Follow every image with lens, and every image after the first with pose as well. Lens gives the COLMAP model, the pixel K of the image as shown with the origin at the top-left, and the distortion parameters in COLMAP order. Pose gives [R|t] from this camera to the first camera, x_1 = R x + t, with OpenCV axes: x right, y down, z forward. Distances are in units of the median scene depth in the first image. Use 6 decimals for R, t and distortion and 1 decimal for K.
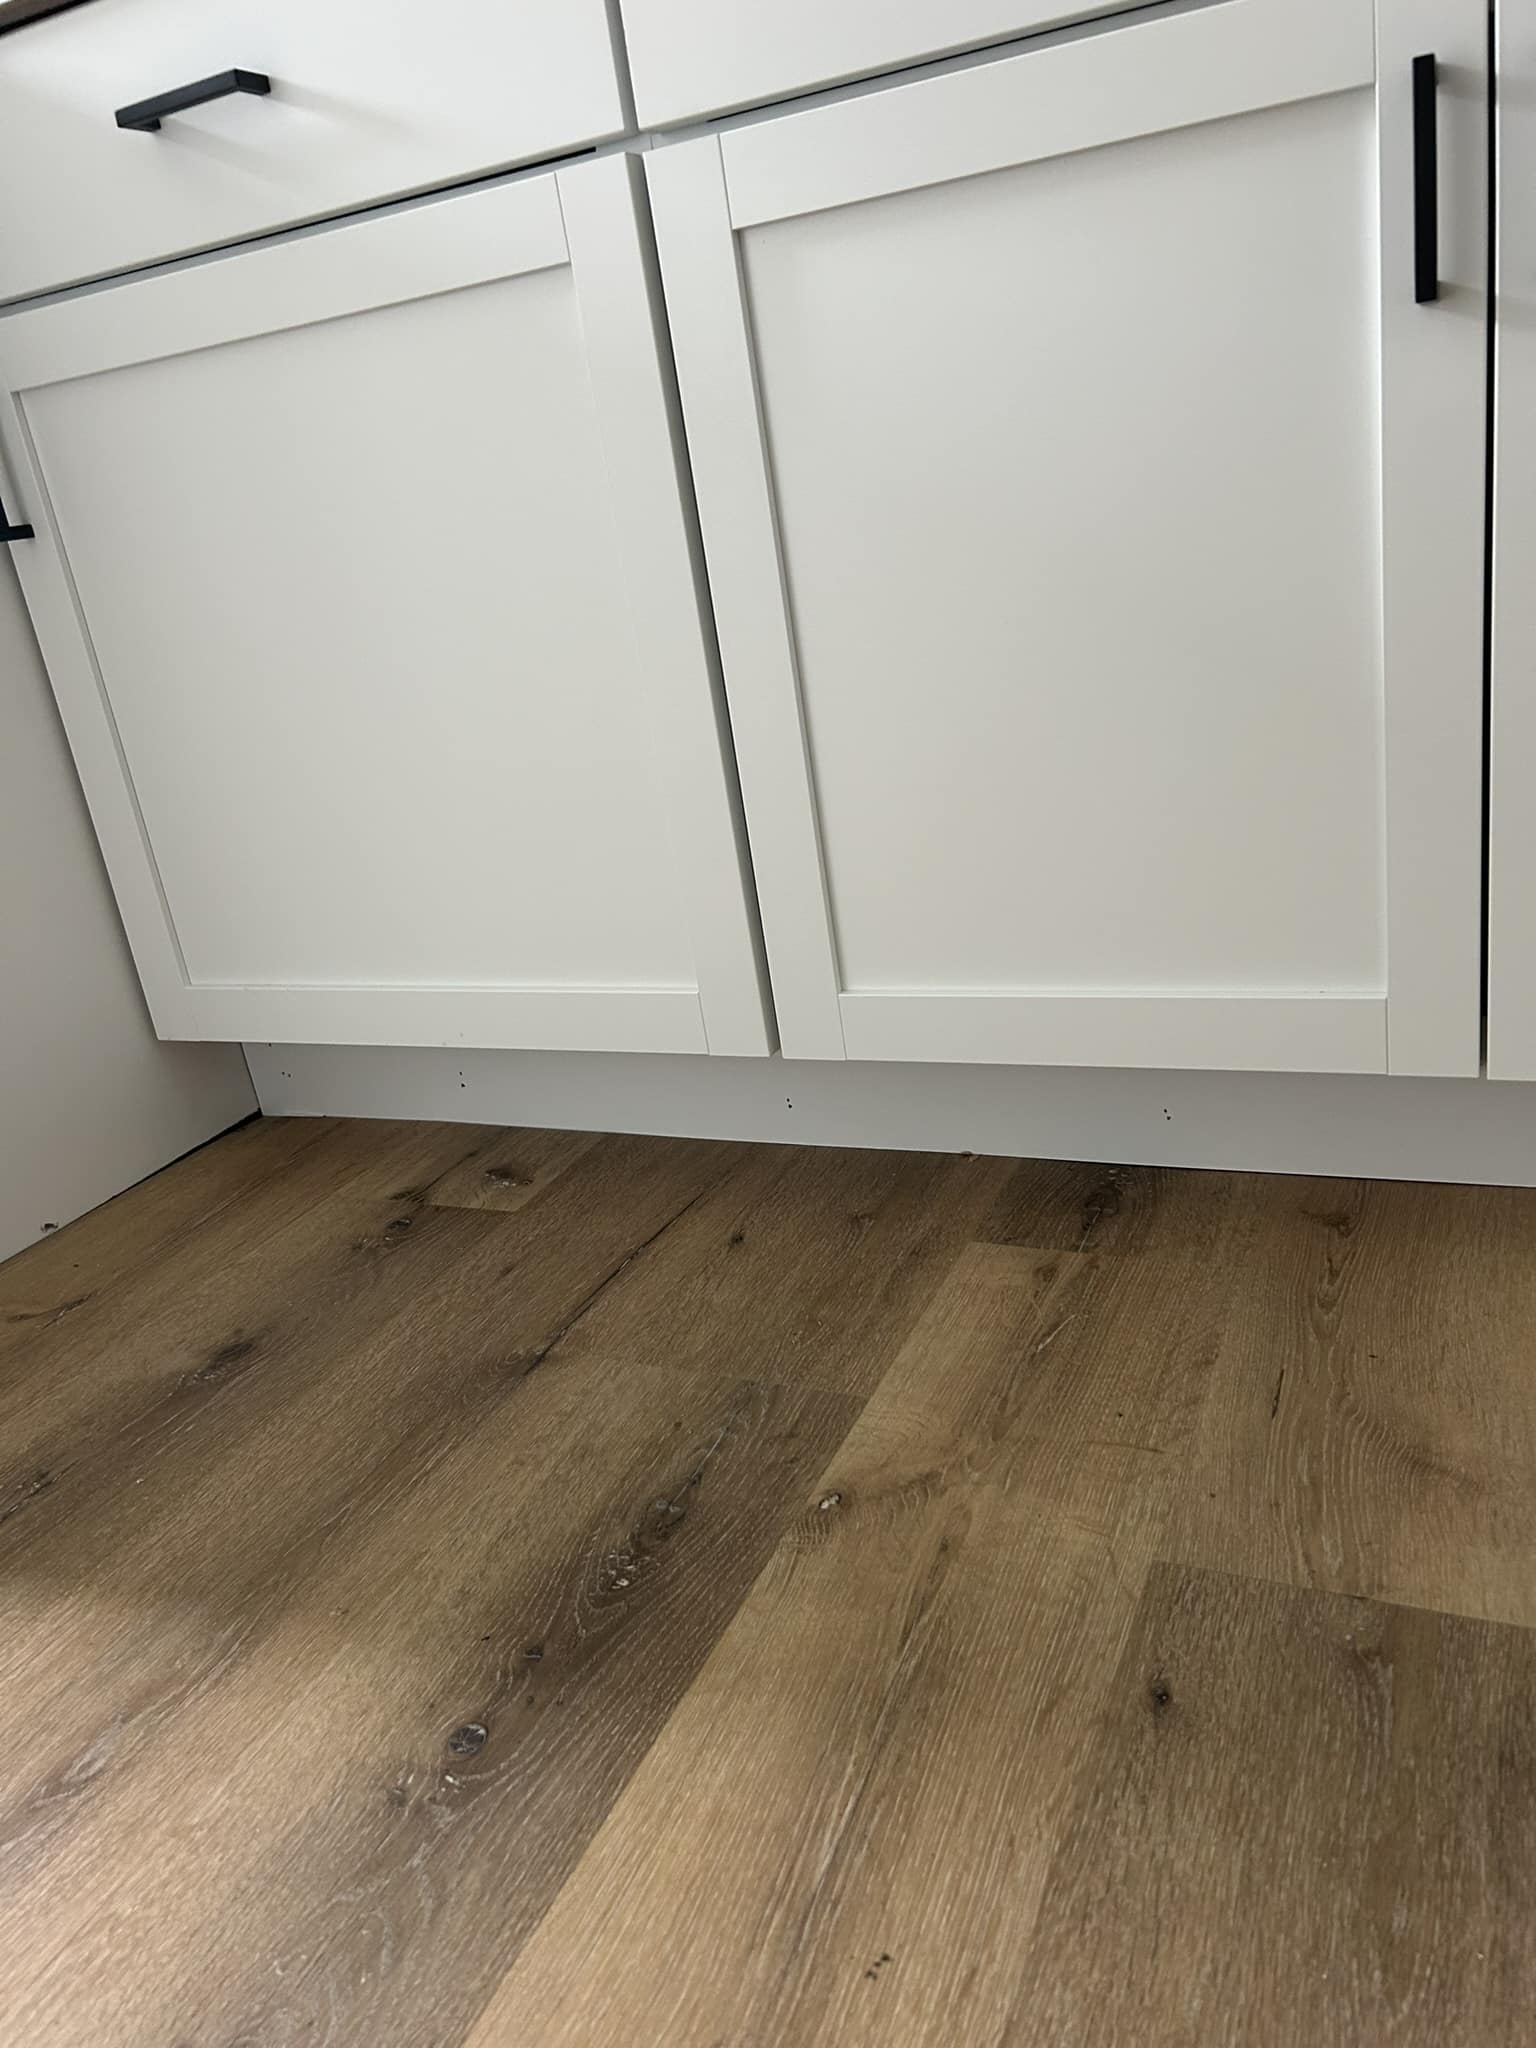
lens RADIAL K [[1555.1, 0, 772.8], [0, 1555.1, 1022.6], [0, 0, 1]] dist [0.045301, -0.052382]
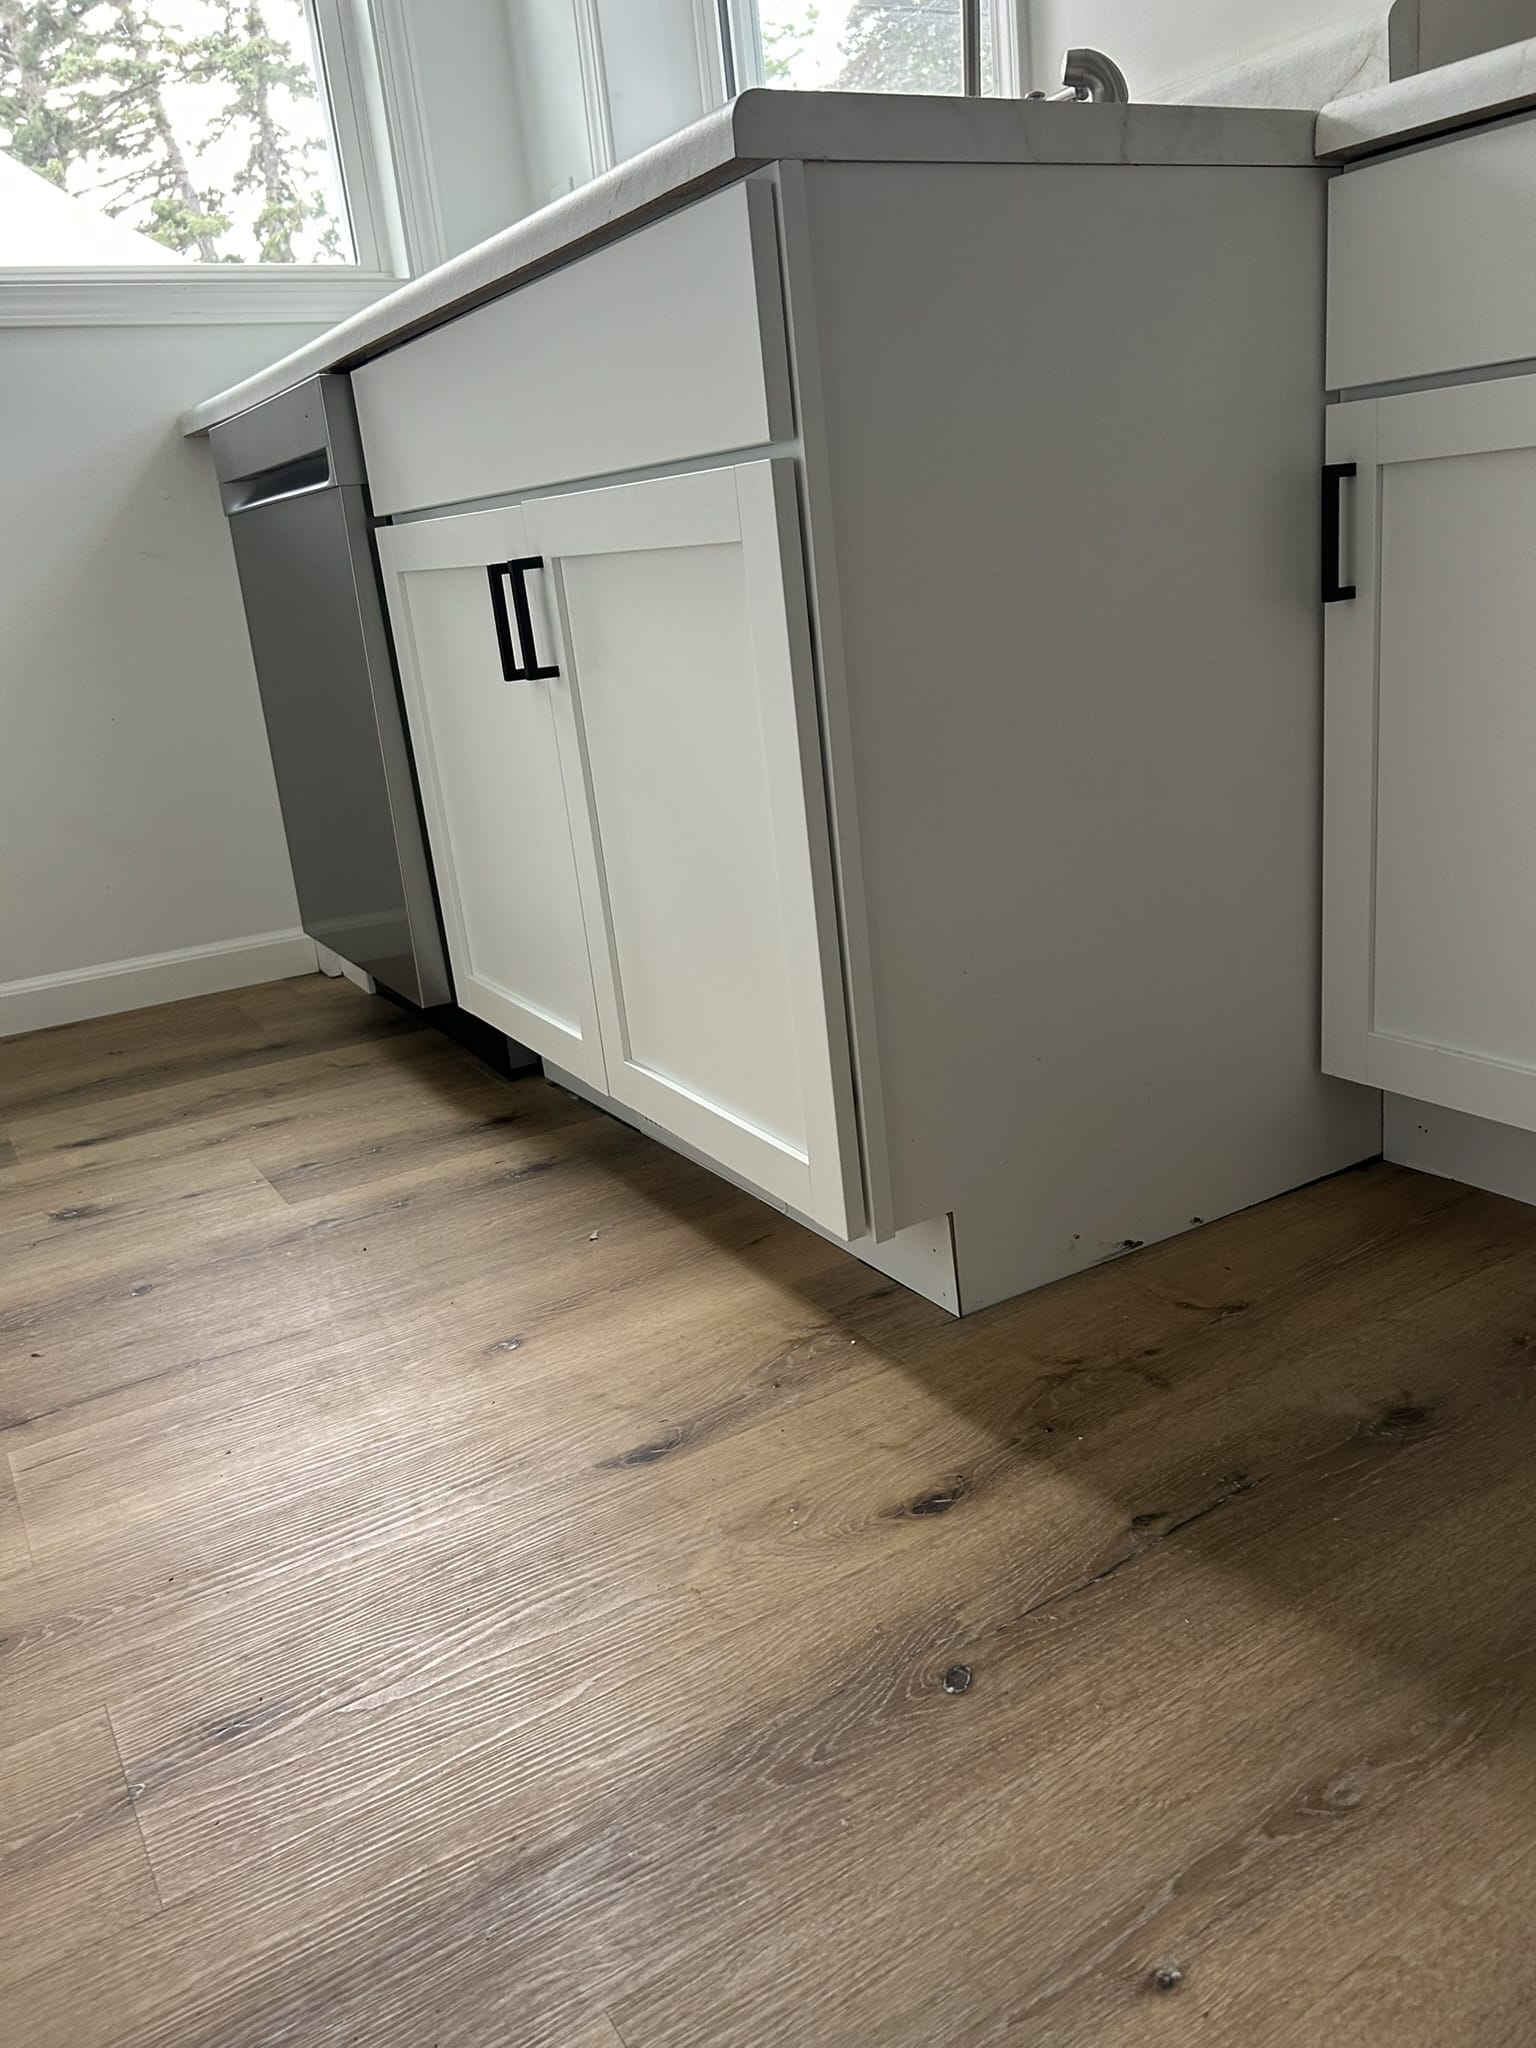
lens RADIAL K [[1555.1, 0, 767.7], [0, 1555.1, 1019.9], [0, 0, 1]] dist [0.045301, -0.052382]
pose [[0.834724, 0.226129, -0.502097, -0.308866], [-0.211483, 0.973515, 0.086856, -0.059995], [0.508440, 0.033684, 0.860439, -0.156342]]
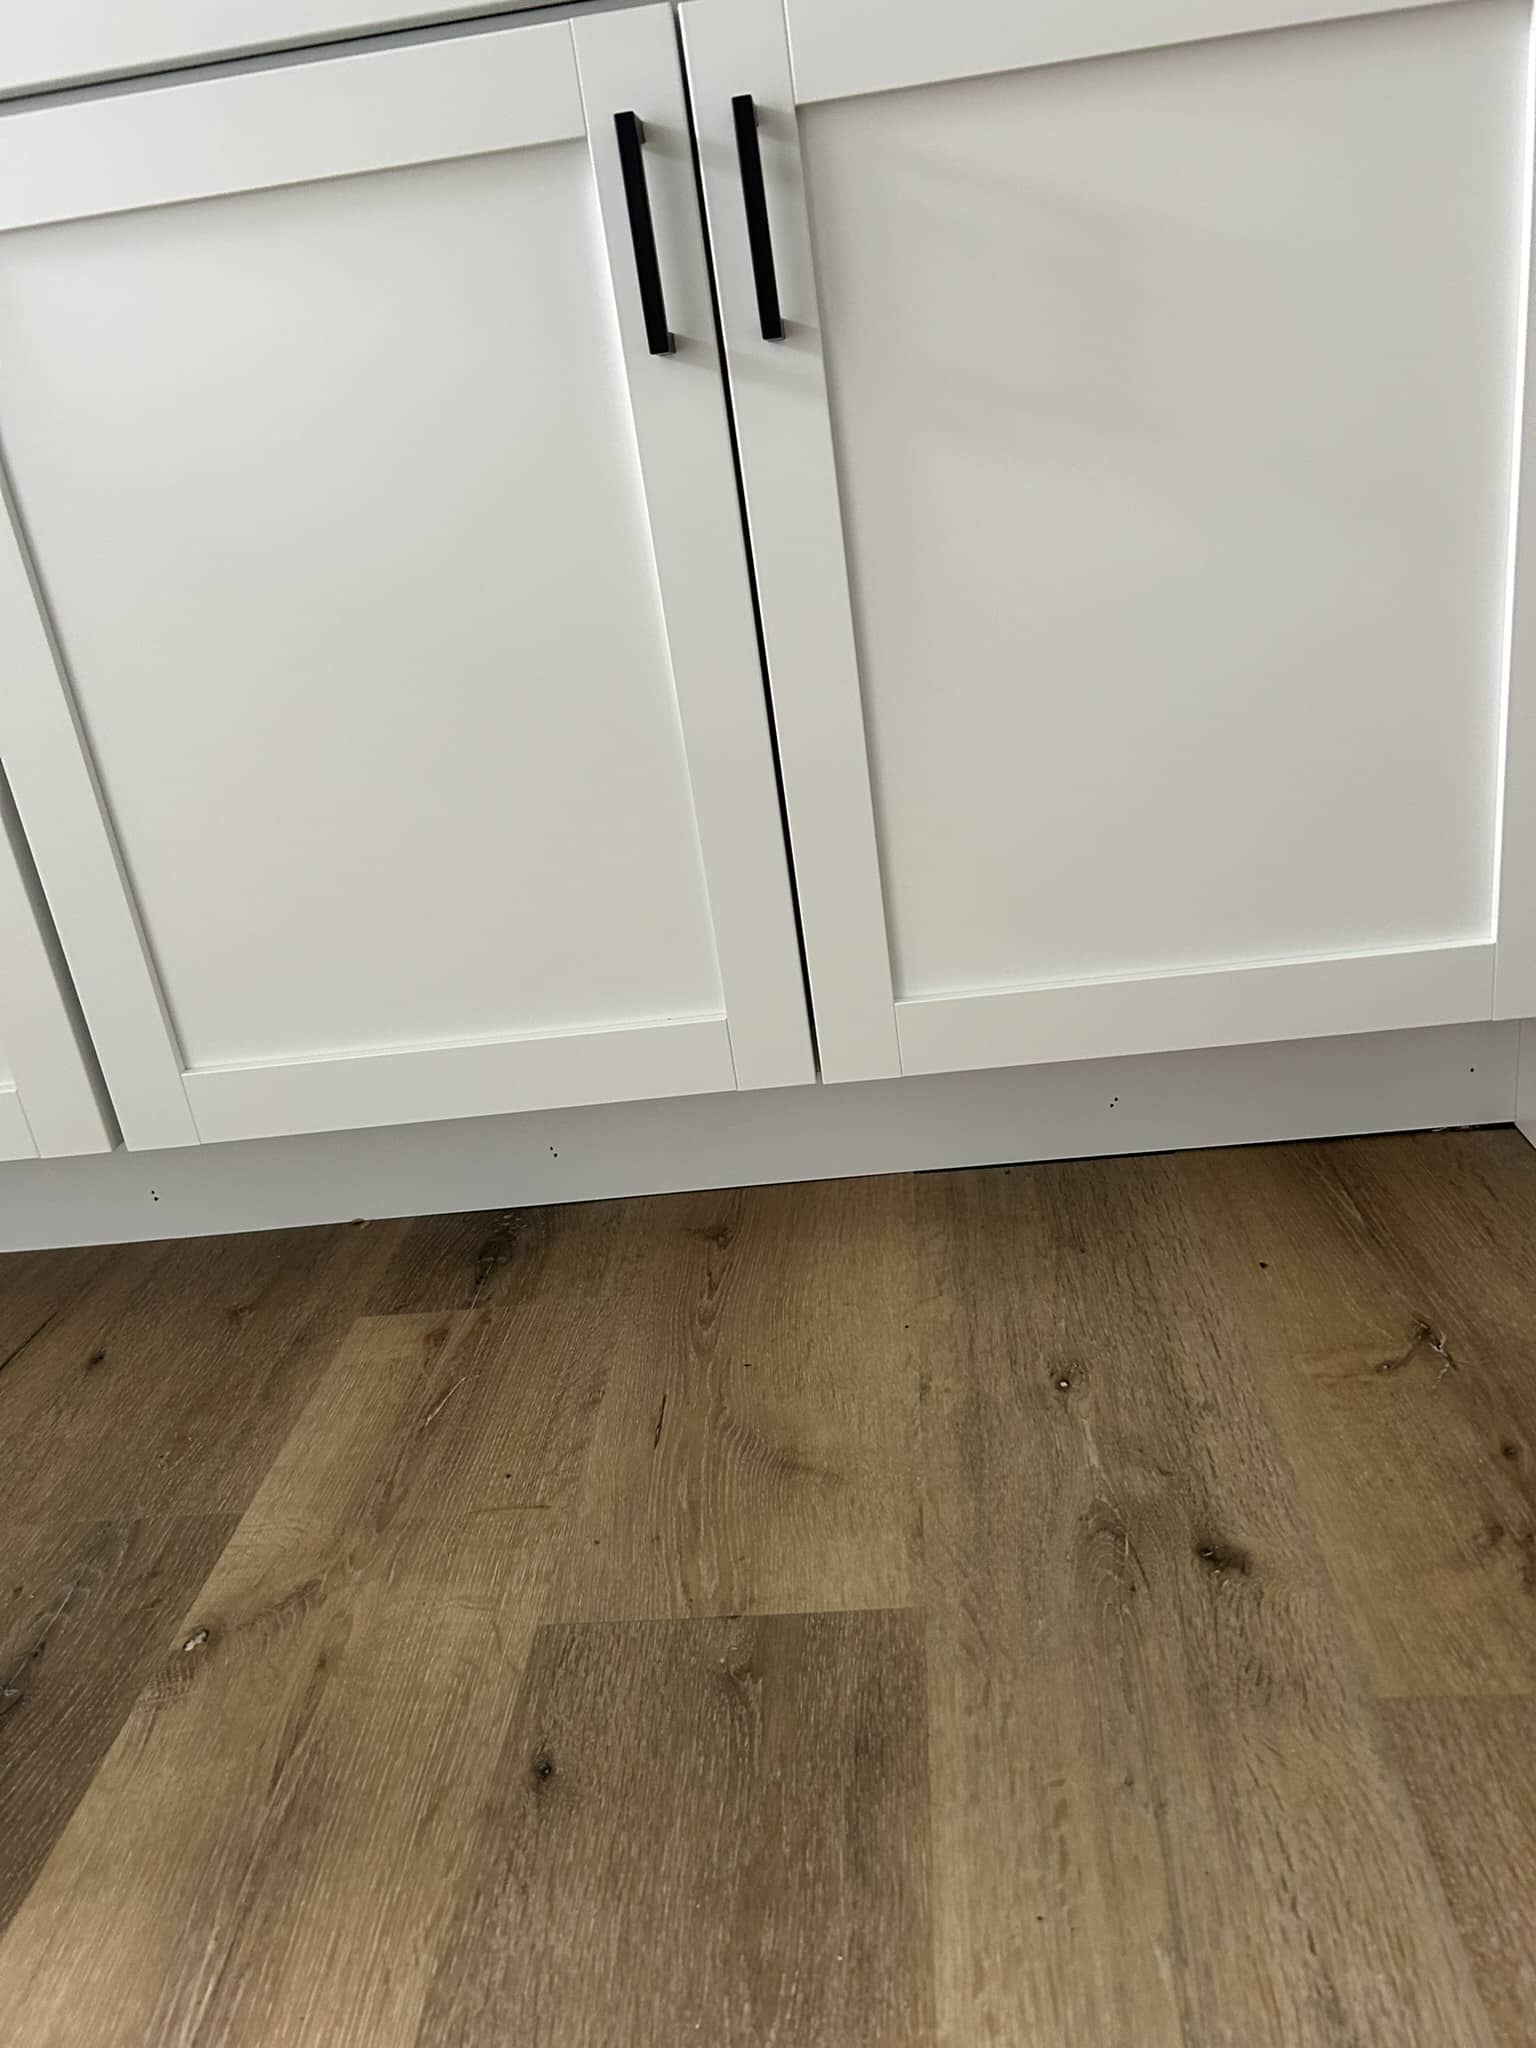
lens RADIAL K [[1555.1, 0, 779.0], [0, 1555.1, 1023.3], [0, 0, 1]] dist [0.045301, -0.052382]
pose [[0.937952, -0.114561, 0.327296, 0.100388], [0.118408, 0.992931, 0.008219, -0.019360], [-0.325924, 0.031045, 0.944886, 0.013038]]
